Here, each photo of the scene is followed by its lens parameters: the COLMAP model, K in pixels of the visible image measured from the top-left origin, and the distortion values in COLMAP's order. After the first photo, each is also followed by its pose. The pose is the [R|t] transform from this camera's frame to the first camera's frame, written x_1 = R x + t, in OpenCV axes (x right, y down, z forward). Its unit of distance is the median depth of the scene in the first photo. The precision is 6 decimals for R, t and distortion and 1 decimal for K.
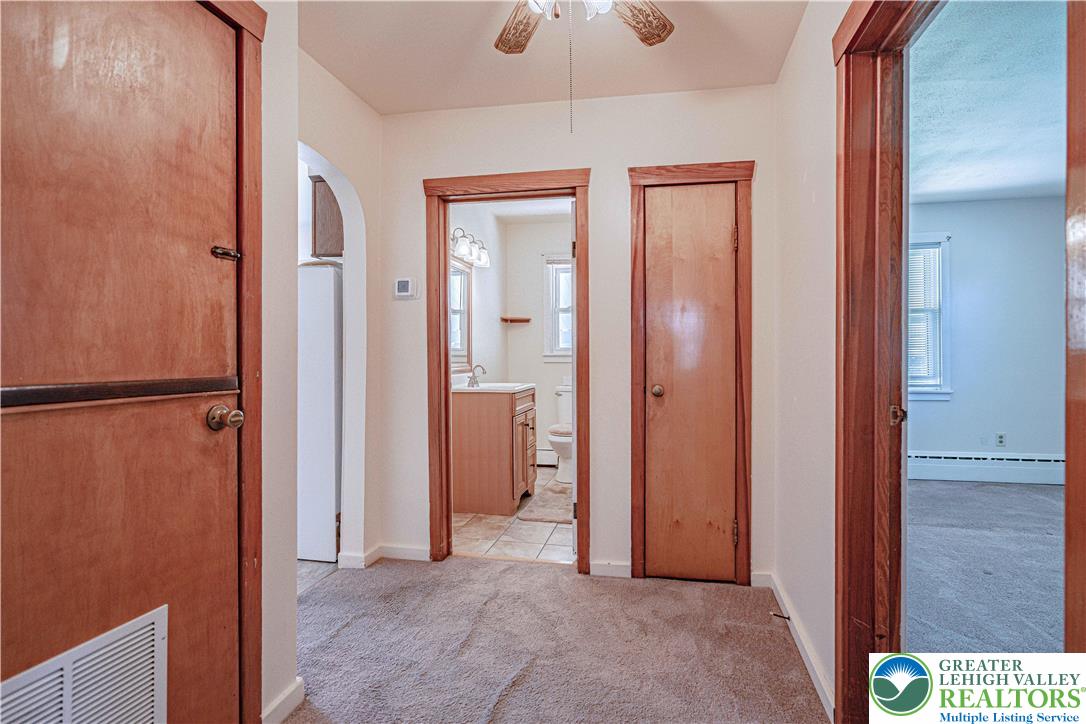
lens RADIAL K [[505.7, 0, 545.7], [0, 505.7, 360.8], [0, 0, 1]] dist [-0.000116, 0.000088]
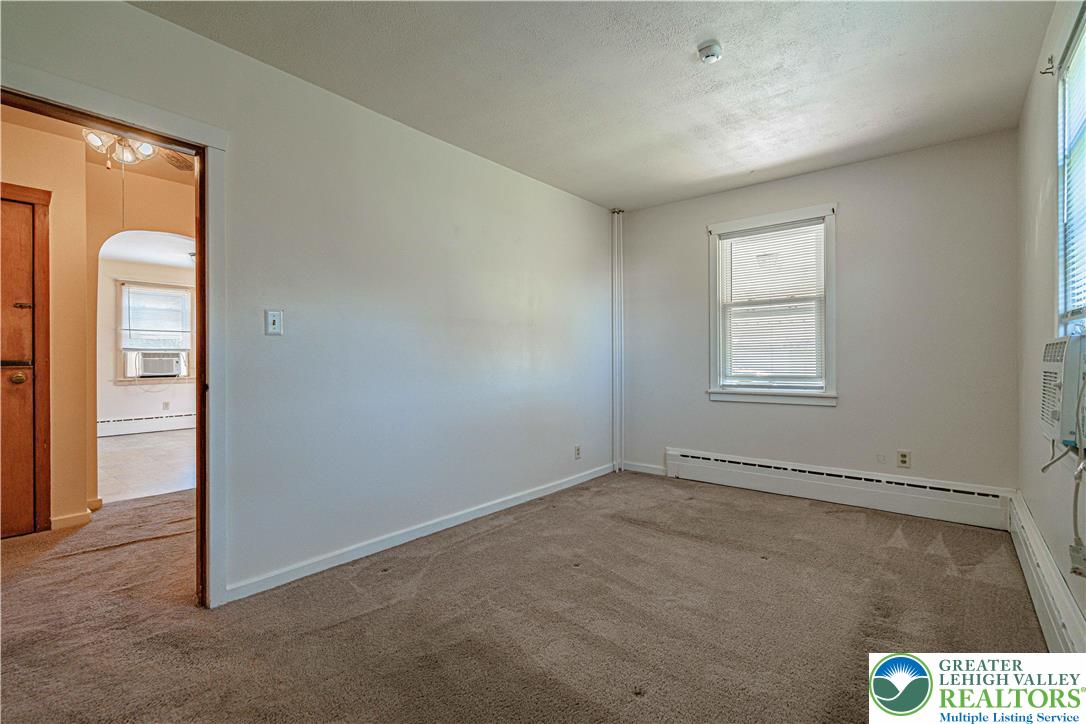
lens RADIAL K [[505.7, 0, 542.7], [0, 505.7, 364.2], [0, 0, 1]] dist [-0.000116, 0.000088]
pose [[0.873865, 0.000936, -0.486168, 0.793087], [-0.004316, 0.999974, -0.005832, 0.017017], [0.486150, 0.007195, 0.873846, 0.046574]]
